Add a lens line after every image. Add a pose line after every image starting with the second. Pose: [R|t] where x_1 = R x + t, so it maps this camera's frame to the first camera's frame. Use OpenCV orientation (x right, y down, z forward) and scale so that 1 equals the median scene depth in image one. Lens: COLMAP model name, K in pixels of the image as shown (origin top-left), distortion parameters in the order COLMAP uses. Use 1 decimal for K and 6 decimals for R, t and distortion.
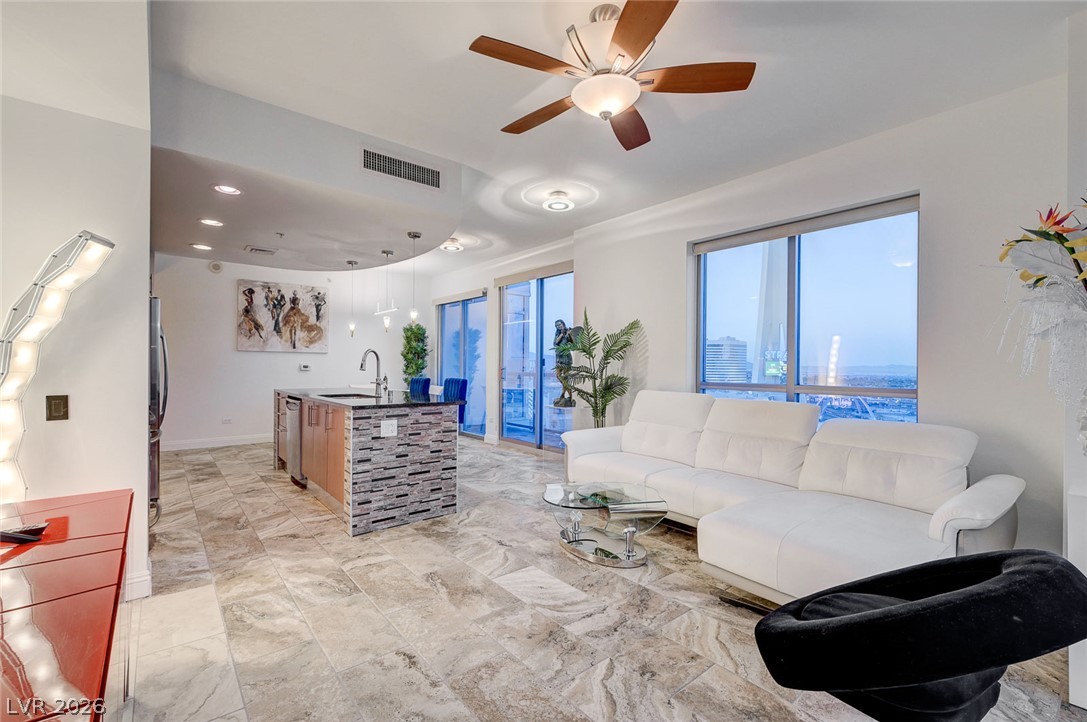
lens RADIAL K [[471.6, 0, 542.7], [0, 471.6, 363.4], [0, 0, 1]] dist [0.000412, -0.000022]
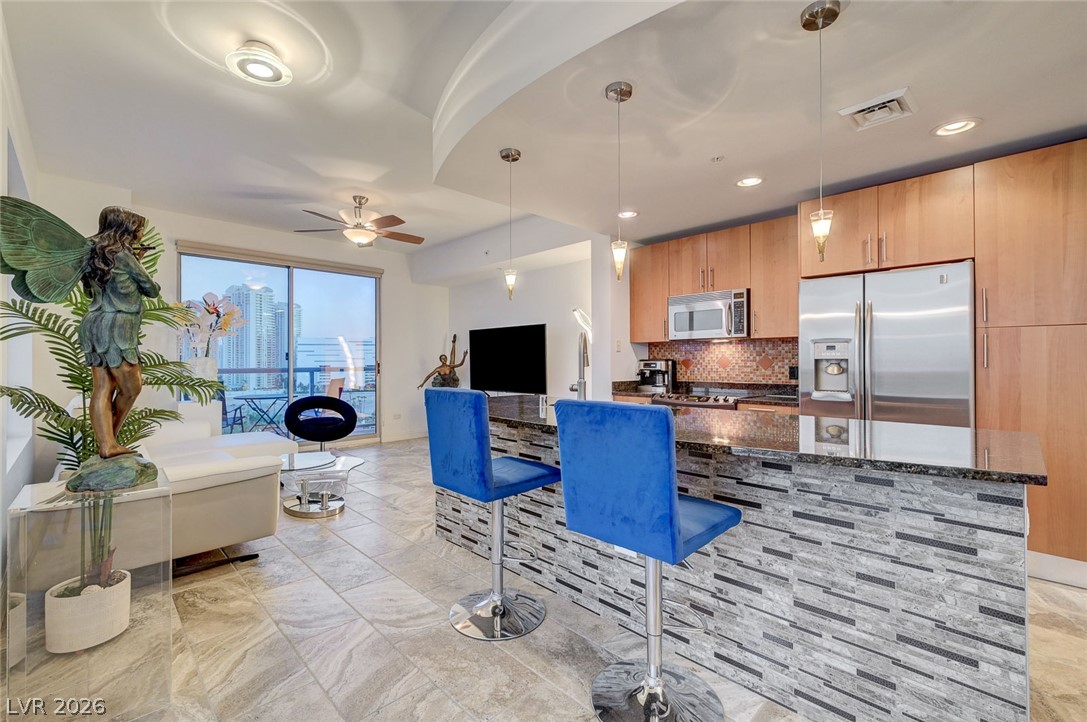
lens RADIAL K [[470.0, 0, 542.3], [0, 470.0, 357.9], [0, 0, 1]] dist [0.001404, 0.000288]
pose [[-0.996423, -0.003639, -0.084428, -0.324784], [-0.002648, 0.999926, -0.011850, 0.011673], [0.084465, -0.011584, -0.996359, 2.010634]]
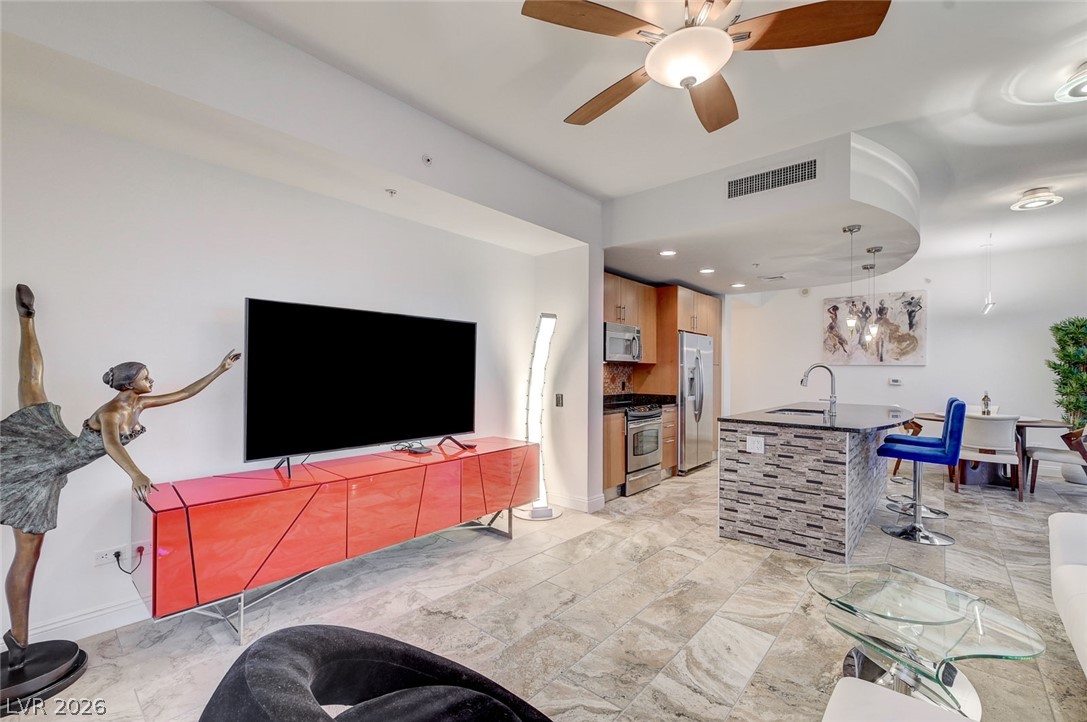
lens RADIAL K [[454.6, 0, 544.6], [0, 454.6, 368.5], [0, 0, 1]] dist [0.001062, 0.000047]
pose [[0.164278, -0.011049, -0.986352, 0.546922], [-0.002145, 0.999931, -0.011558, -0.011875], [0.986412, 0.004015, 0.164243, 0.393010]]
